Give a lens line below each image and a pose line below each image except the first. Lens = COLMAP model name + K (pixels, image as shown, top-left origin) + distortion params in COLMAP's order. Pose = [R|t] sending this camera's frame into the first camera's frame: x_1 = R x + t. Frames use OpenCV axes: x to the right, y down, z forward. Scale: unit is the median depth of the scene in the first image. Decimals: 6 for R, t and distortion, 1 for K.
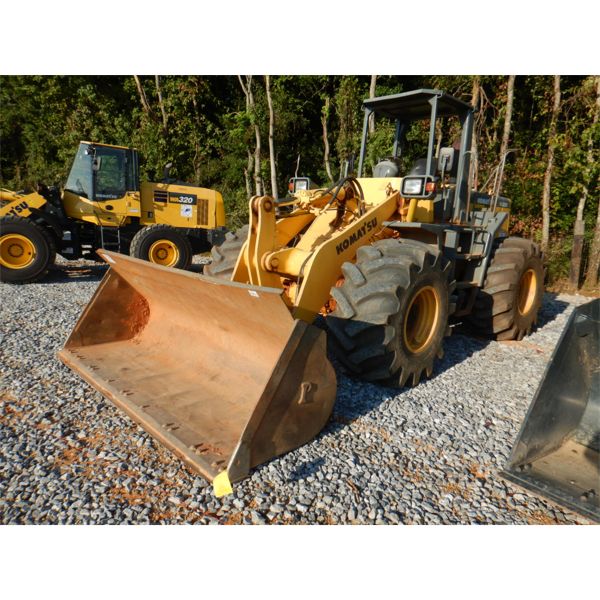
lens RADIAL K [[437.6, 0, 299.4], [0, 437.6, 298.5], [0, 0, 1]] dist [0.003598, 0.000028]
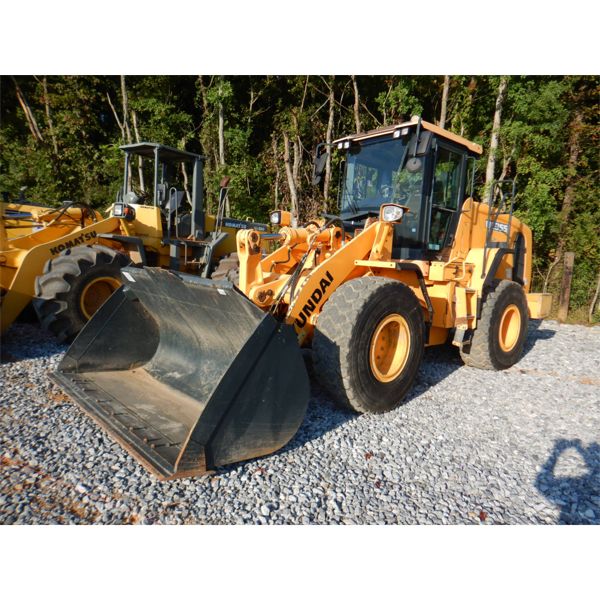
lens RADIAL K [[437.6, 0, 301.2], [0, 437.6, 301.0], [0, 0, 1]] dist [0.003598, 0.000028]
pose [[0.992606, 0.011877, 0.120800, 0.299027], [-0.004819, 0.998273, -0.058555, 0.052994], [-0.121287, 0.057540, 0.990948, -0.204014]]
